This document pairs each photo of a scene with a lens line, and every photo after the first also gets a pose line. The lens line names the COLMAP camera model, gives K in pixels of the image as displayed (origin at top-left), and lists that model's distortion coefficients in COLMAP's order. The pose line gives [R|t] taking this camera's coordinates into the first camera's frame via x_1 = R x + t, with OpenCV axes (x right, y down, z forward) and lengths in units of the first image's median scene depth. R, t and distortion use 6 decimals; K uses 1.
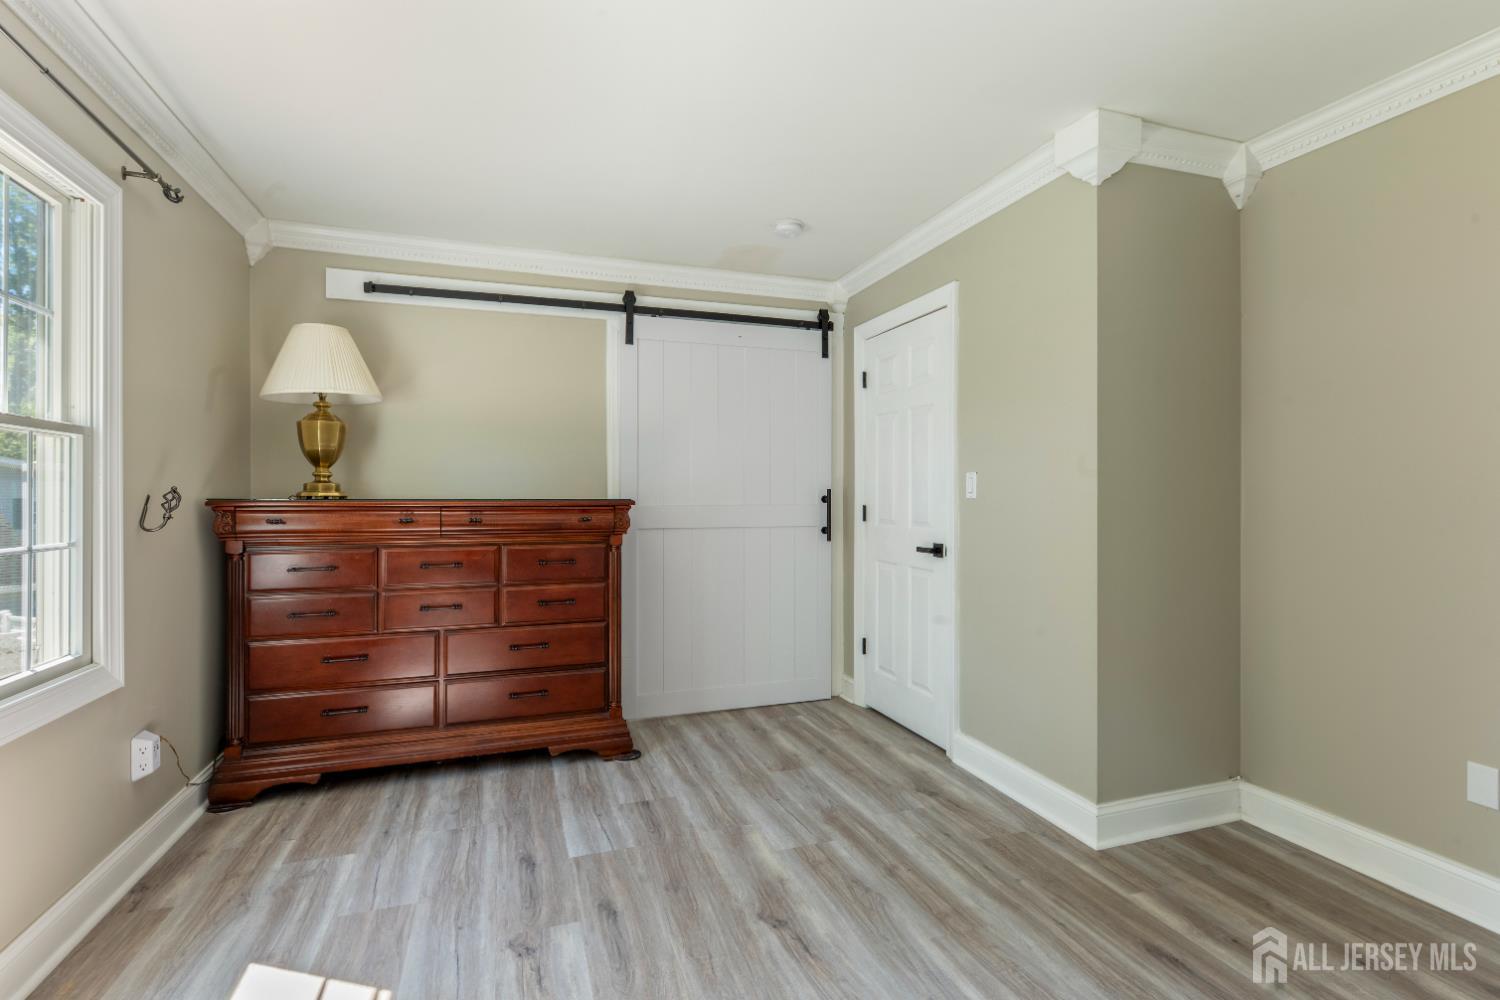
lens RADIAL K [[705.8, 0, 750.3], [0, 705.8, 499.4], [0, 0, 1]] dist [-0.004417, -0.000133]
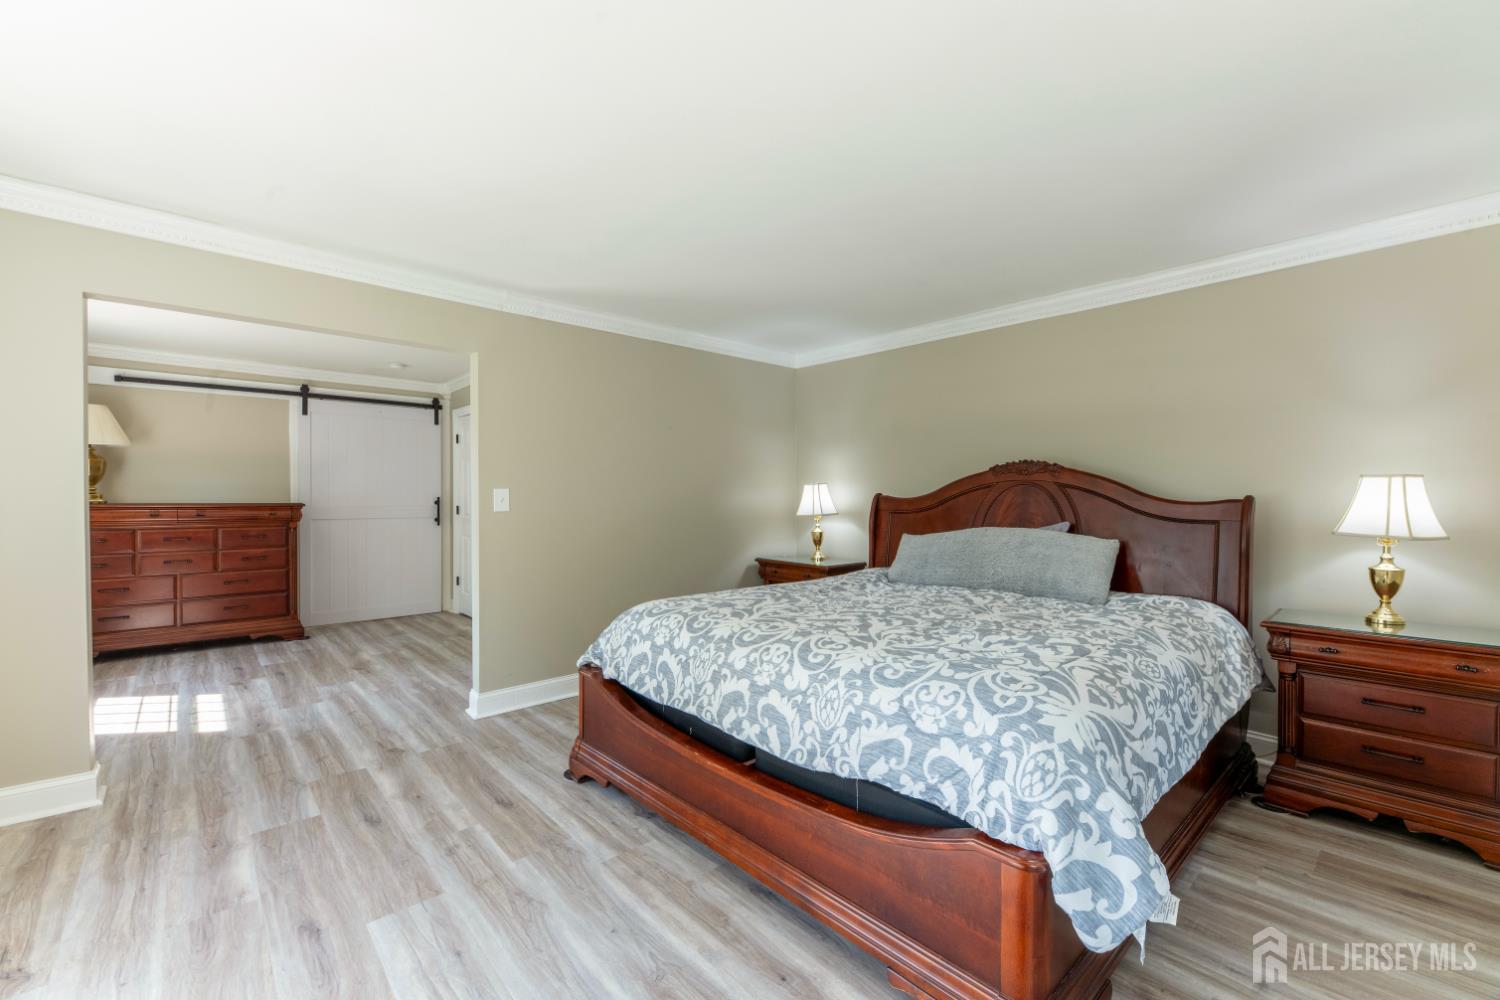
lens RADIAL K [[625.5, 0, 748.8], [0, 625.5, 507.6], [0, 0, 1]] dist [0.002470, -0.000878]
pose [[0.921699, -0.000122, 0.387905, 0.281656], [-0.005899, 0.999880, 0.014330, -0.019724], [-0.387860, -0.015496, 0.921588, -1.011934]]
